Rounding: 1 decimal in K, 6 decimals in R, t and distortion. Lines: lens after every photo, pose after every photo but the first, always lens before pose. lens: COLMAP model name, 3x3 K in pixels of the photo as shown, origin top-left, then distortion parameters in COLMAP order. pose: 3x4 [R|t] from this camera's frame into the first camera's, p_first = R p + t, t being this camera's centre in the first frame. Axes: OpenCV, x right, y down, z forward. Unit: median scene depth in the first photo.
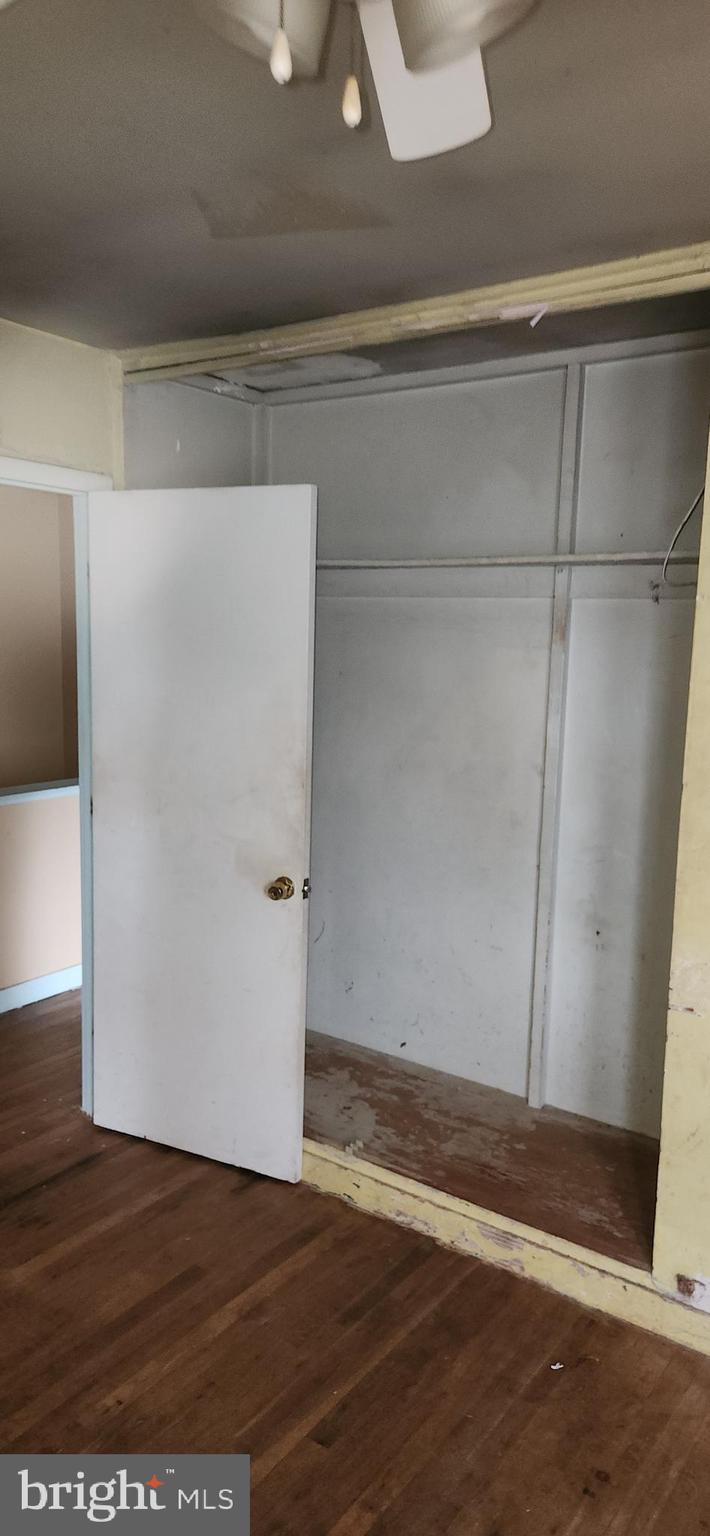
lens RADIAL K [[1031.8, 0, 361.2], [0, 1031.8, 777.5], [0, 0, 1]] dist [0.031921, -0.002665]
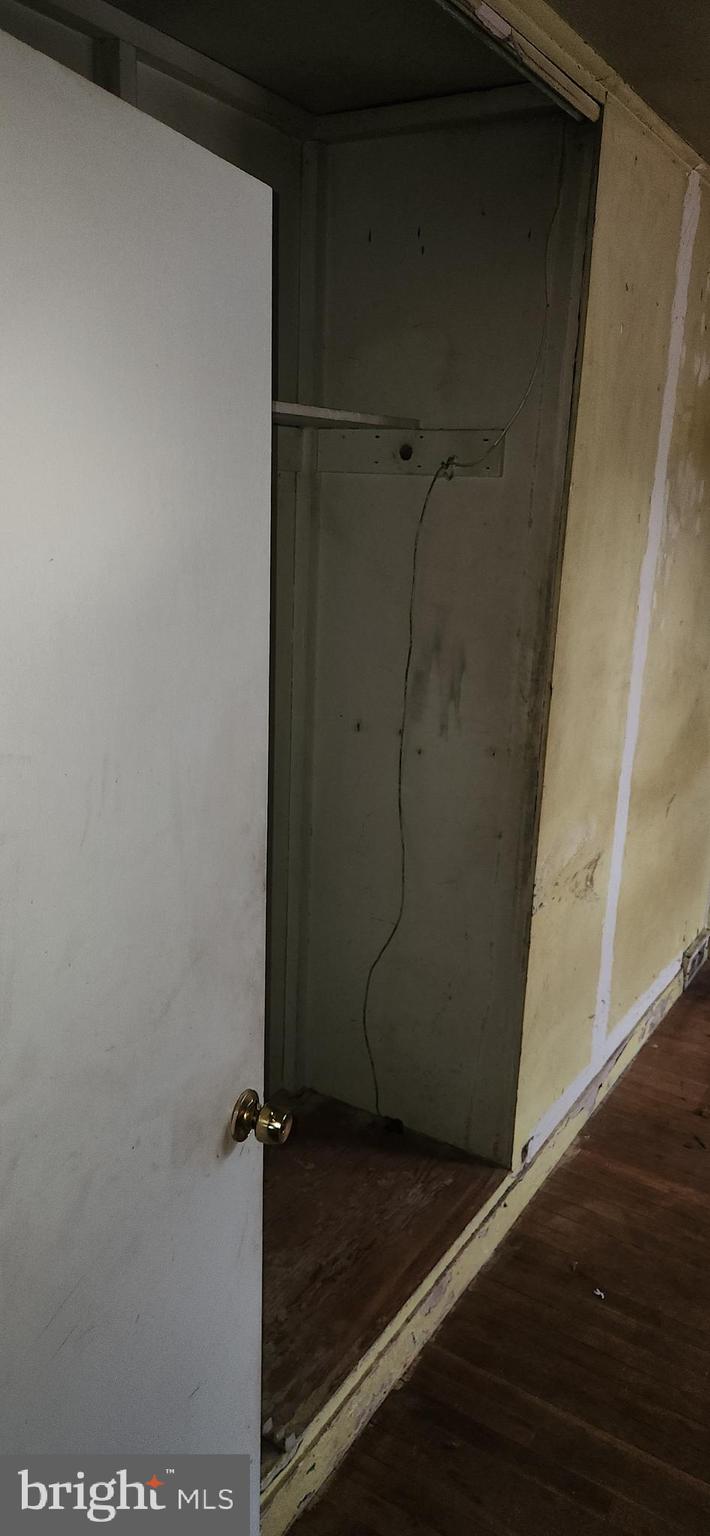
lens RADIAL K [[1040.2, 0, 344.0], [0, 1040.2, 765.4], [0, 0, 1]] dist [0.091029, -0.067447]
pose [[-0.035888, -0.289802, 0.956413, -0.555090], [0.117460, 0.949173, 0.292016, -0.205268], [-0.992429, 0.122820, -0.000023, 1.063667]]
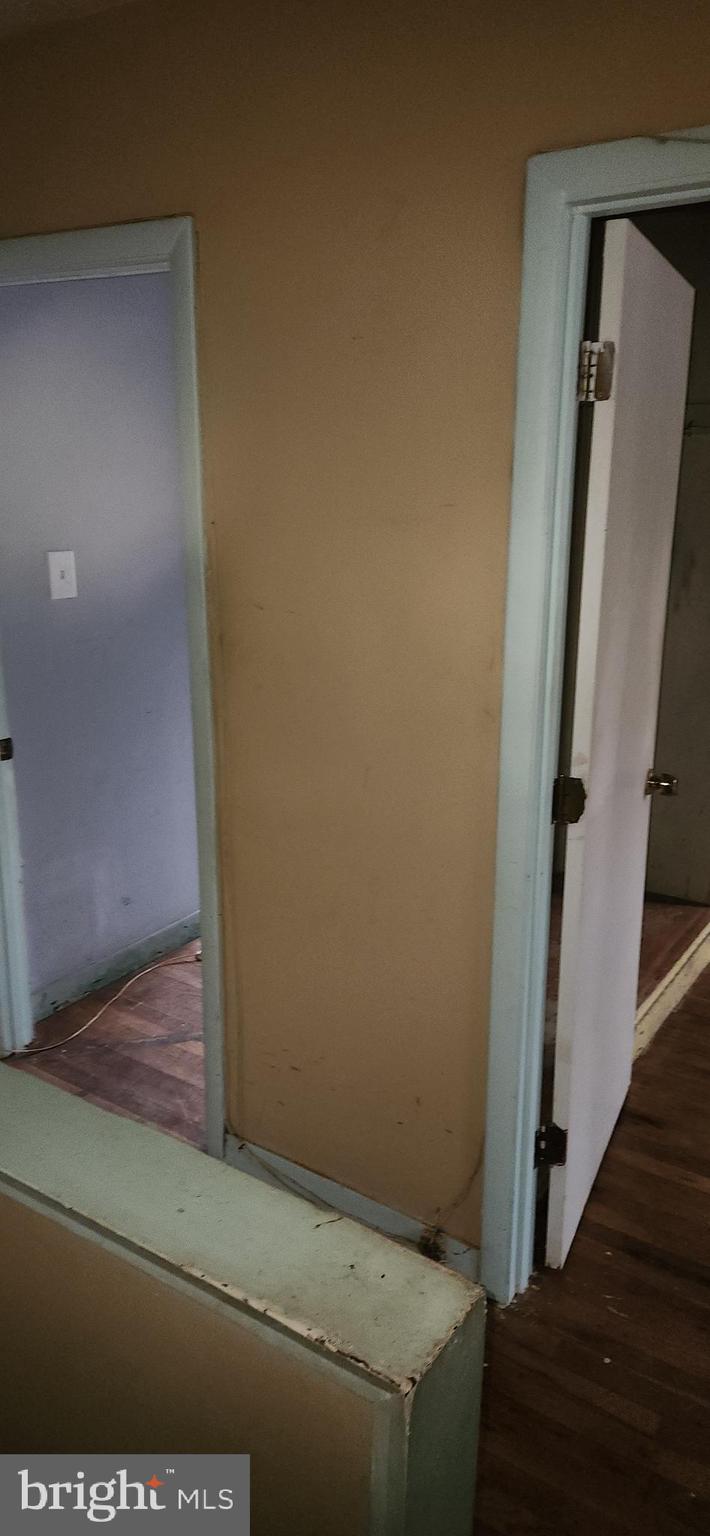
lens RADIAL K [[1031.8, 0, 361.2], [0, 1031.8, 777.5], [0, 0, 1]] dist [0.031921, -0.002665]
pose [[-0.032303, -0.321966, 0.946200, -1.004987], [0.136821, 0.936357, 0.323288, -0.238363], [-0.990069, 0.139903, 0.013804, 1.400072]]
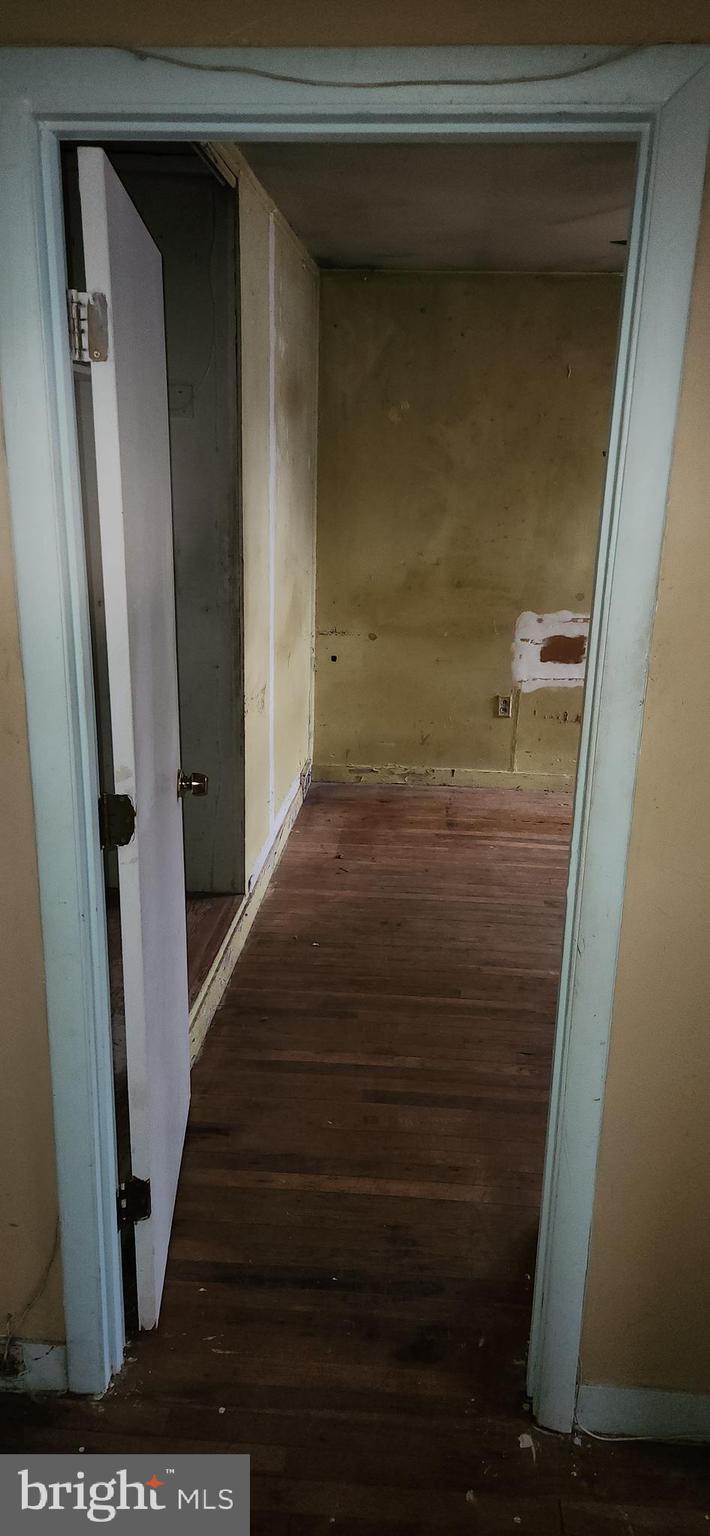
lens RADIAL K [[1031.8, 0, 361.2], [0, 1031.8, 777.5], [0, 0, 1]] dist [0.031921, -0.002665]
pose [[-0.512344, -0.290918, 0.808004, -0.921807], [0.081893, 0.920036, 0.383181, -0.226448], [-0.854867, 0.262491, -0.447551, 1.415602]]
